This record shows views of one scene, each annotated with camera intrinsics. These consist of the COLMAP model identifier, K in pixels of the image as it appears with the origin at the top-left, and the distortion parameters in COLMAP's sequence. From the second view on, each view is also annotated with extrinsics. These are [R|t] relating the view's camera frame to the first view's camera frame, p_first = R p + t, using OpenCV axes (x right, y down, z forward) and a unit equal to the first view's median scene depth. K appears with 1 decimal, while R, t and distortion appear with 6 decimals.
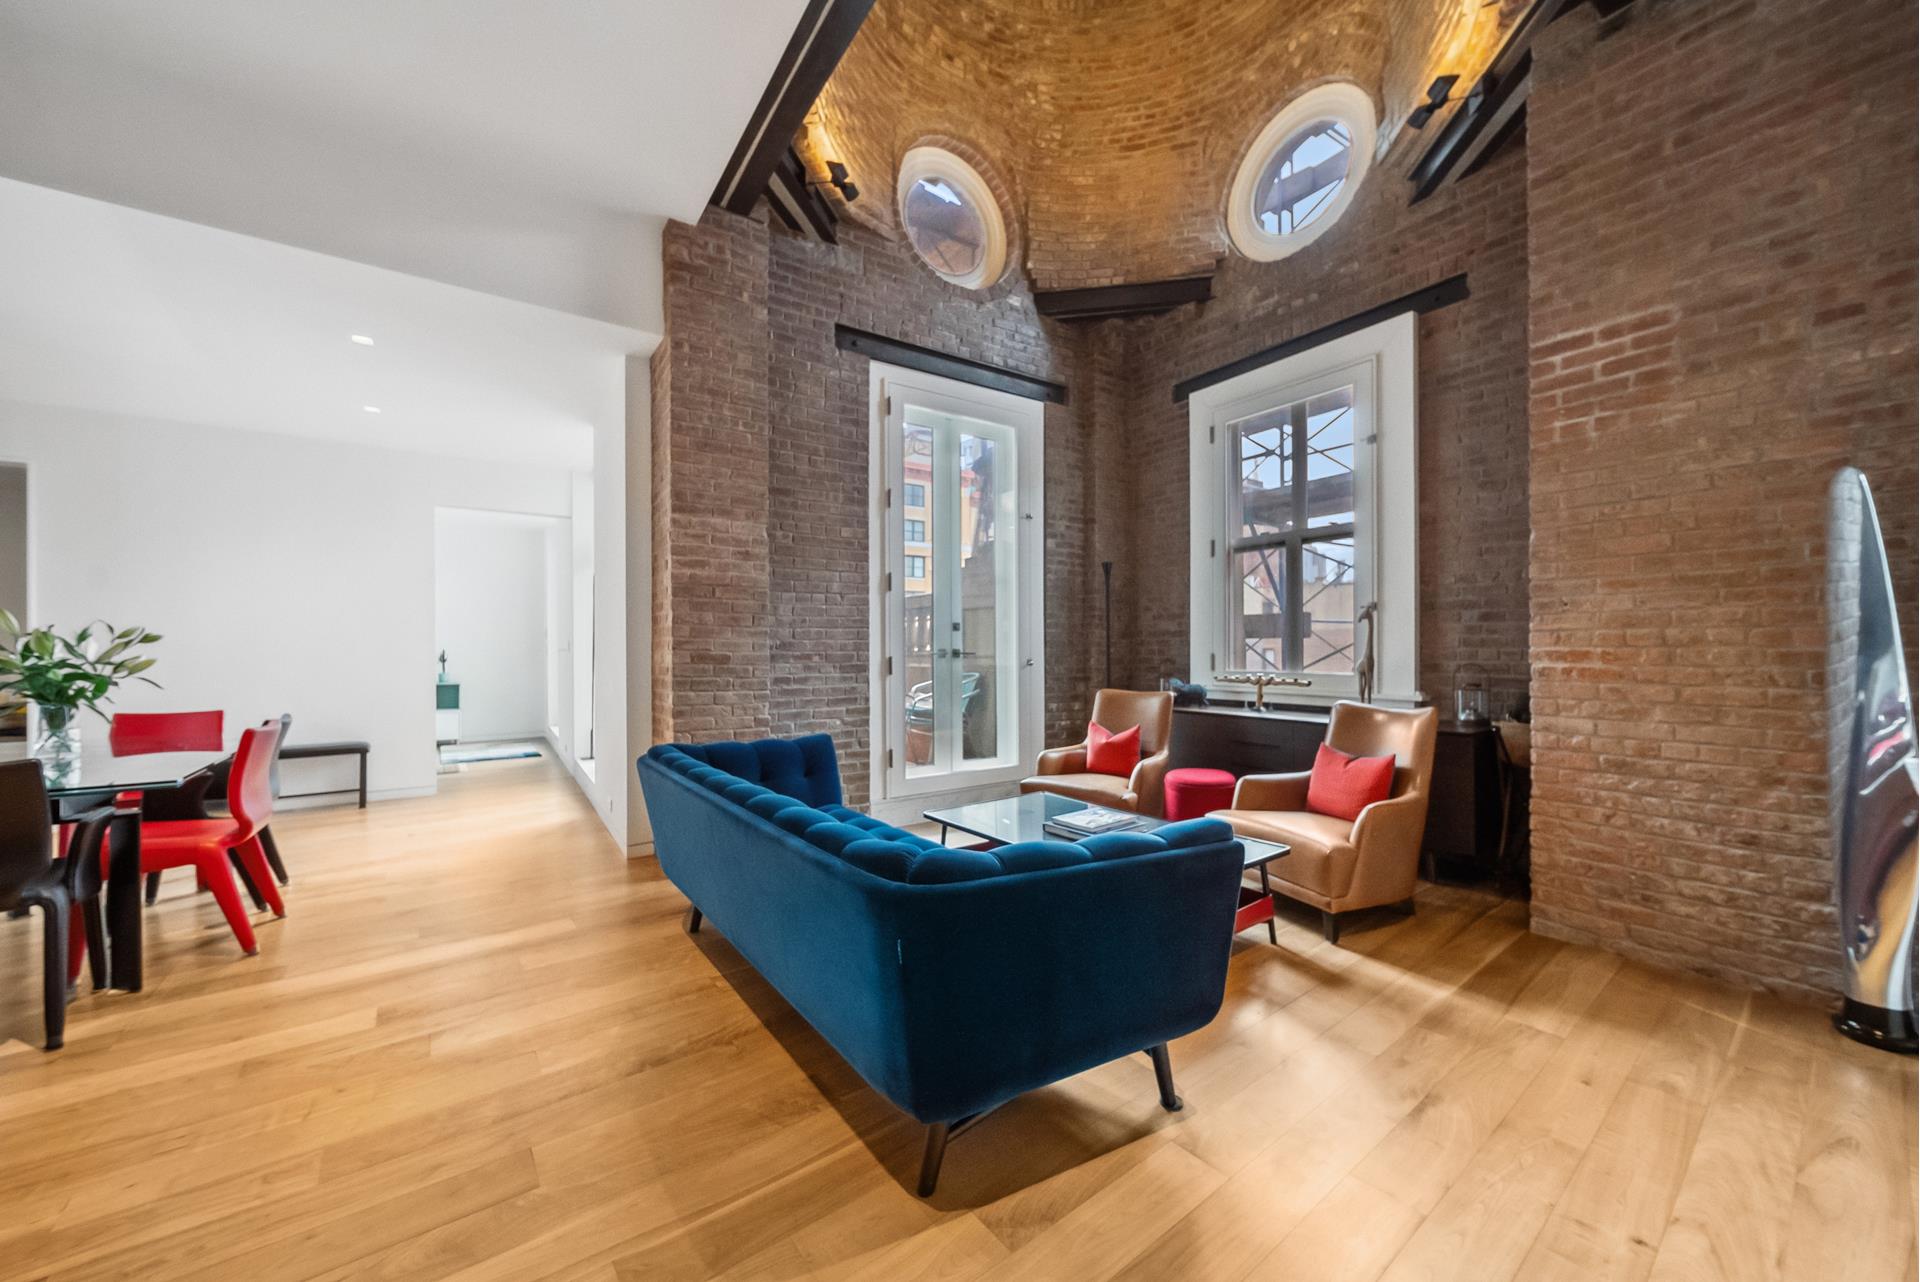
lens RADIAL K [[700.6, 0, 956.2], [0, 700.6, 649.5], [0, 0, 1]] dist [-0.000010, -0.001643]
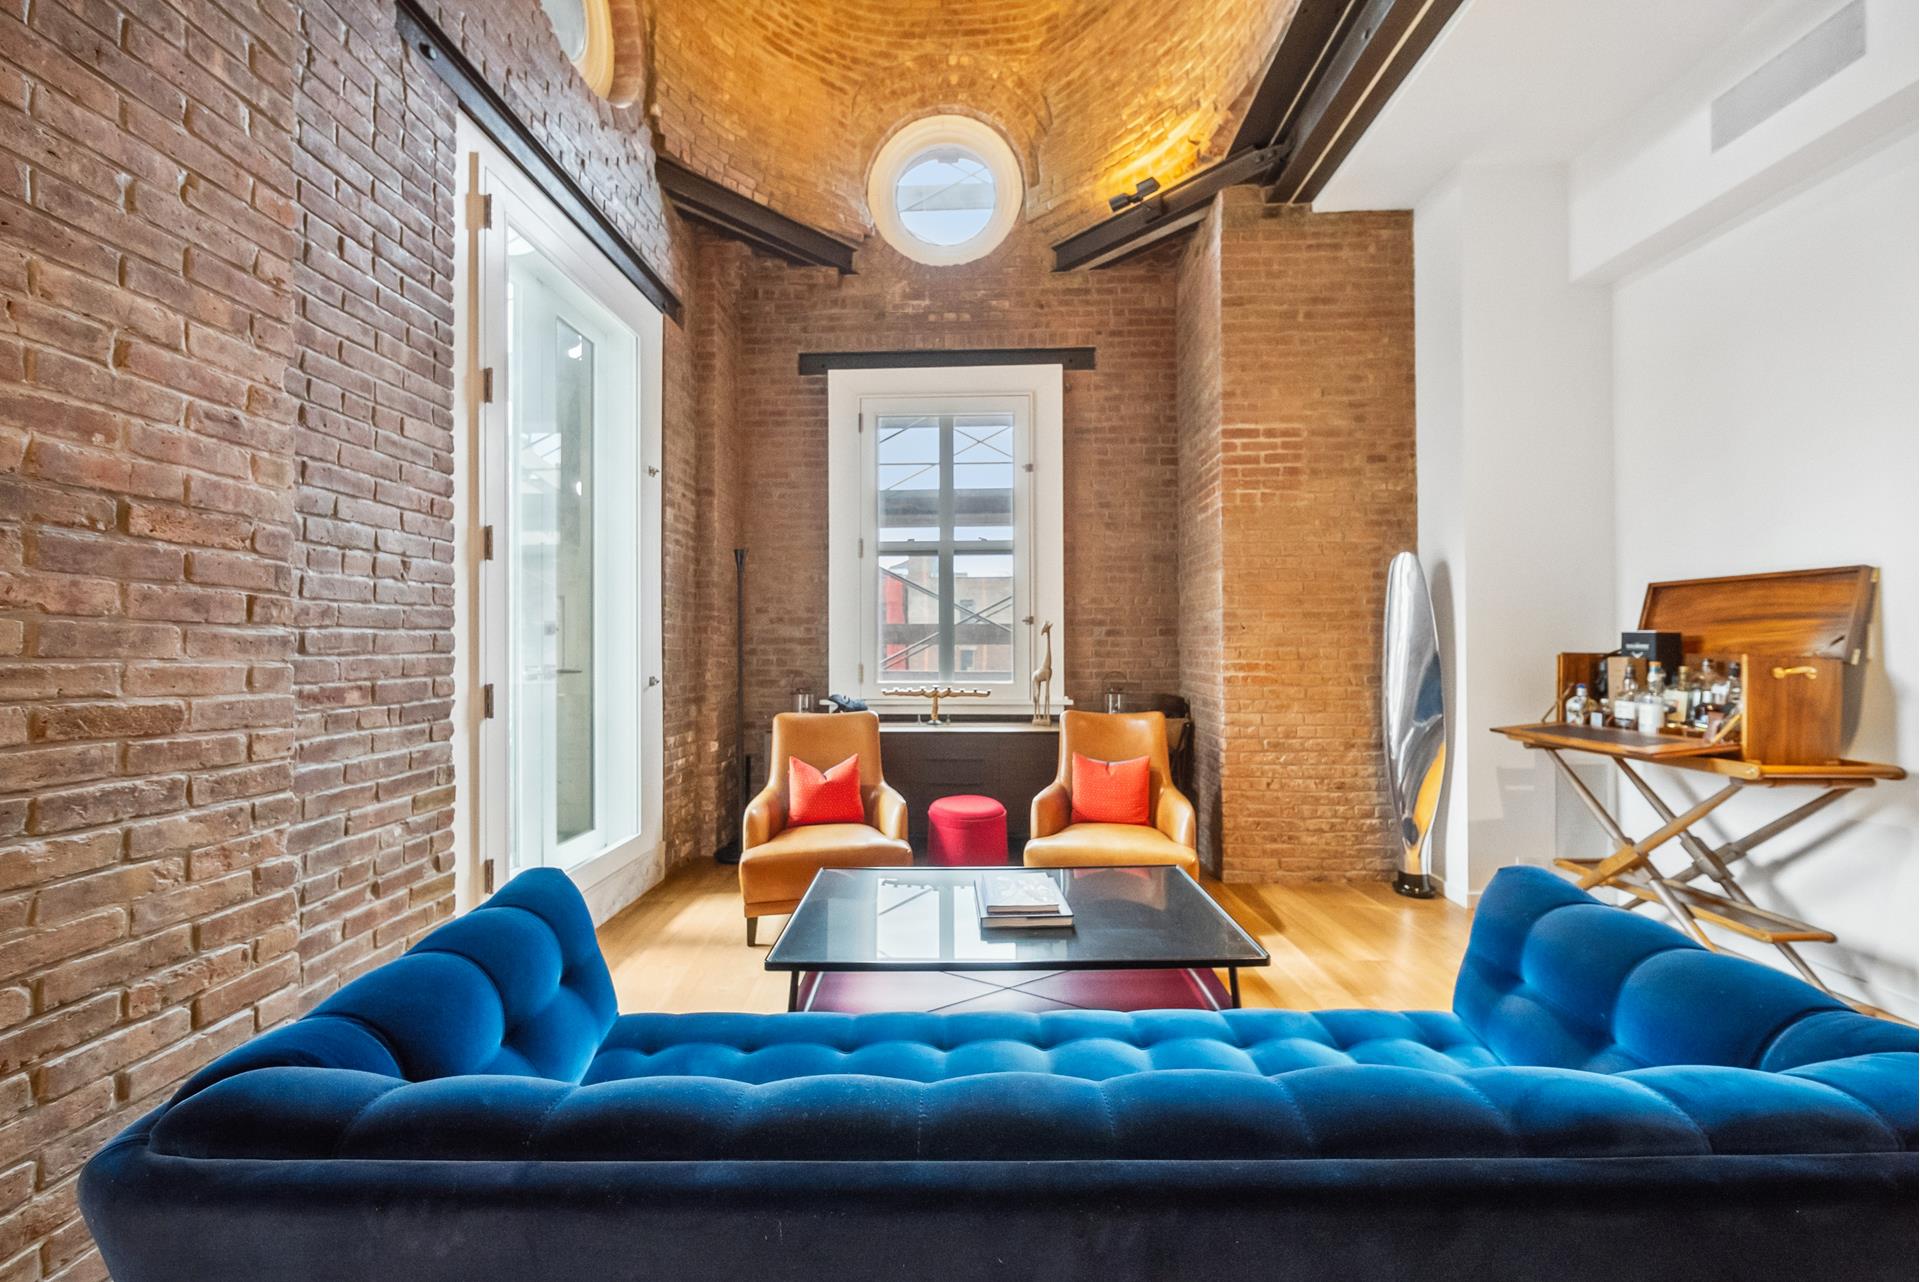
lens RADIAL K [[690.0, 0, 960.0], [0, 690.0, 641.0], [0, 0, 1]] dist [0.000413, -0.001820]
pose [[0.587951, 0.006787, 0.808868, -0.328565], [0.000910, 0.999959, -0.009051, -0.018653], [-0.808896, 0.006058, 0.587920, 0.435722]]
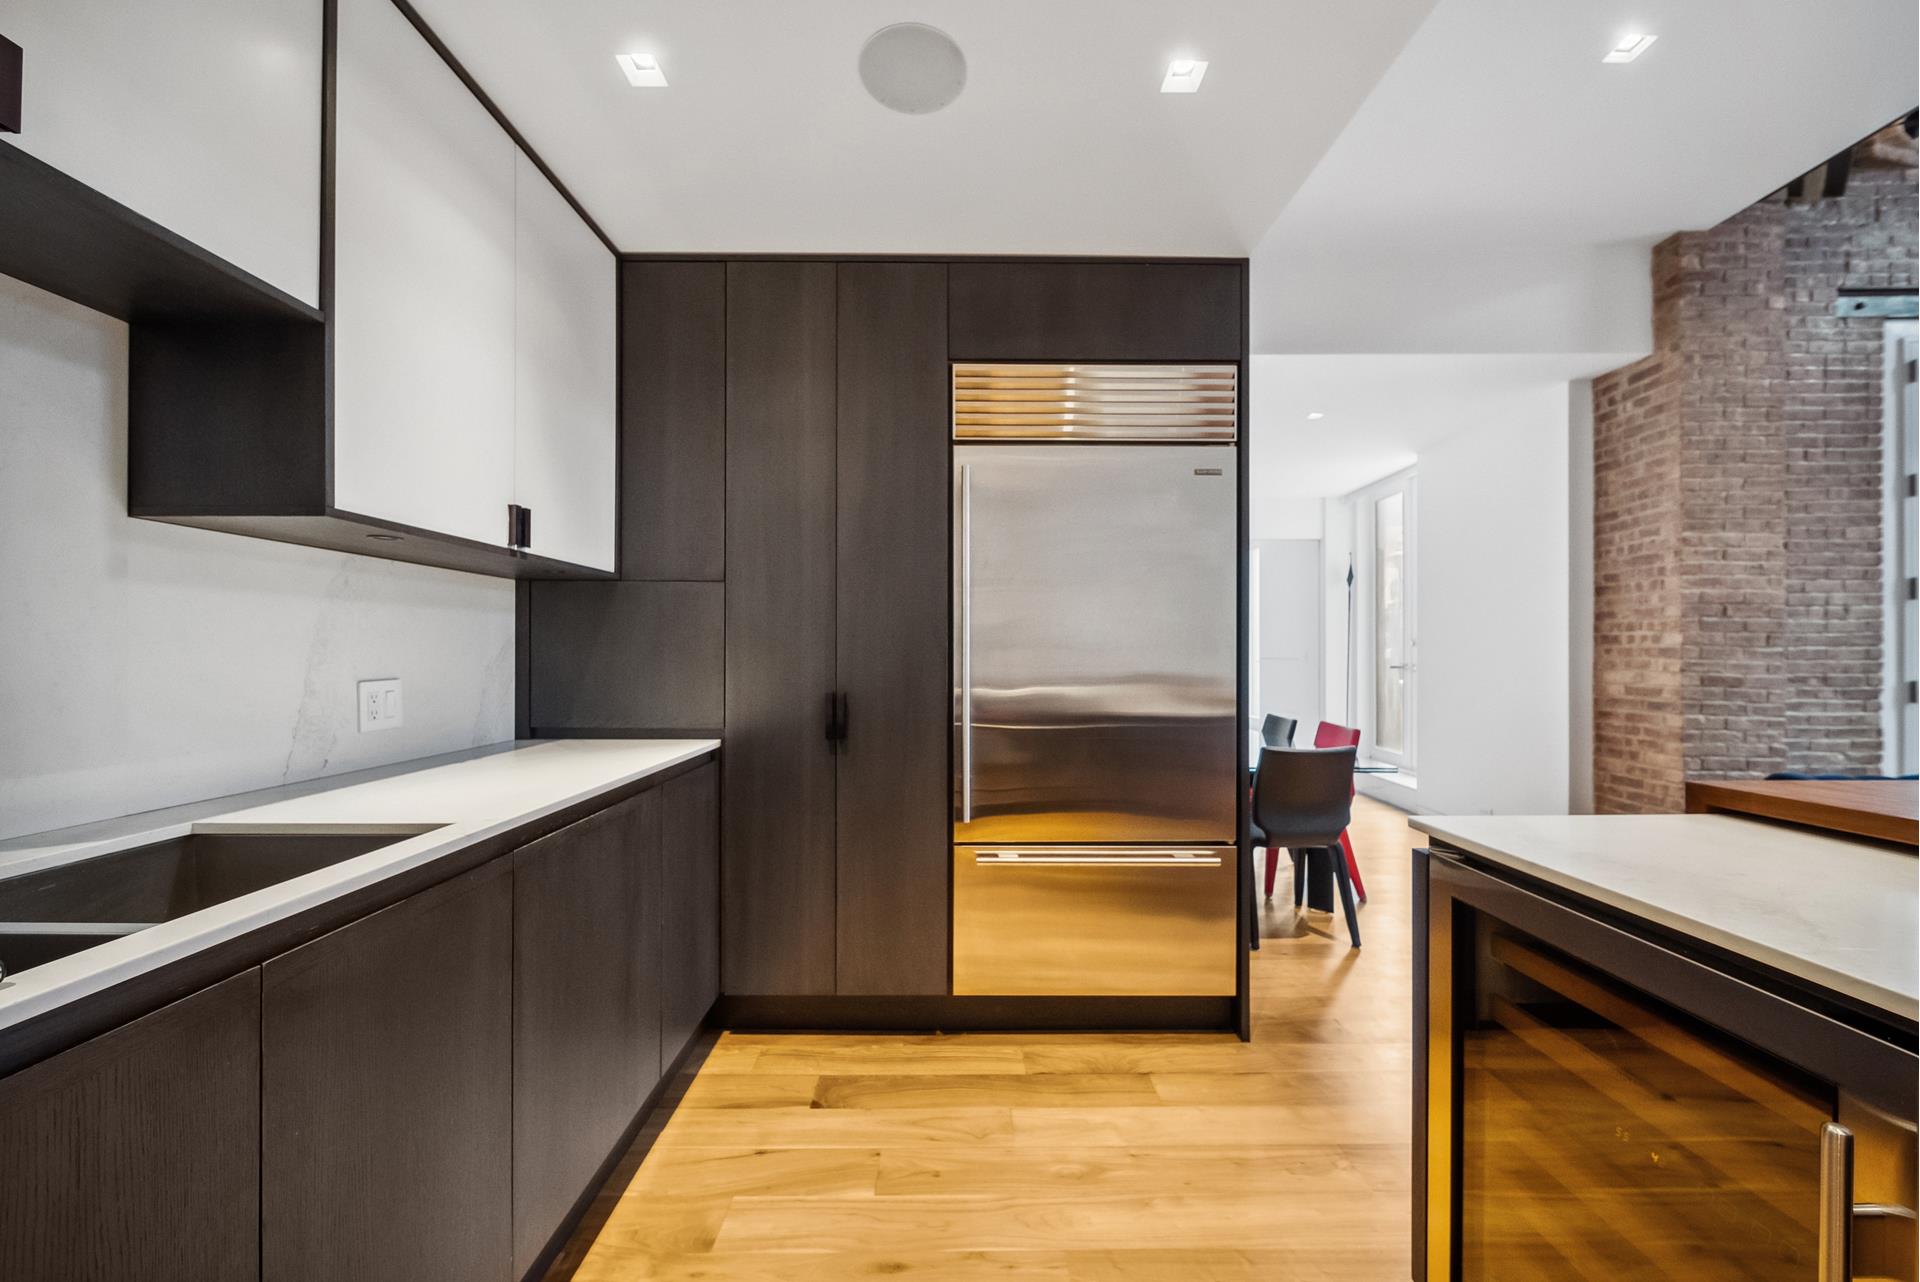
lens RADIAL K [[696.1, 0, 954.3], [0, 696.1, 651.5], [0, 0, 1]] dist [0.000151, -0.002093]
pose [[0.799363, 0.006990, -0.600808, -0.537354], [-0.006579, 0.999974, 0.002881, -0.020219], [0.600813, 0.001649, 0.799388, -0.326667]]
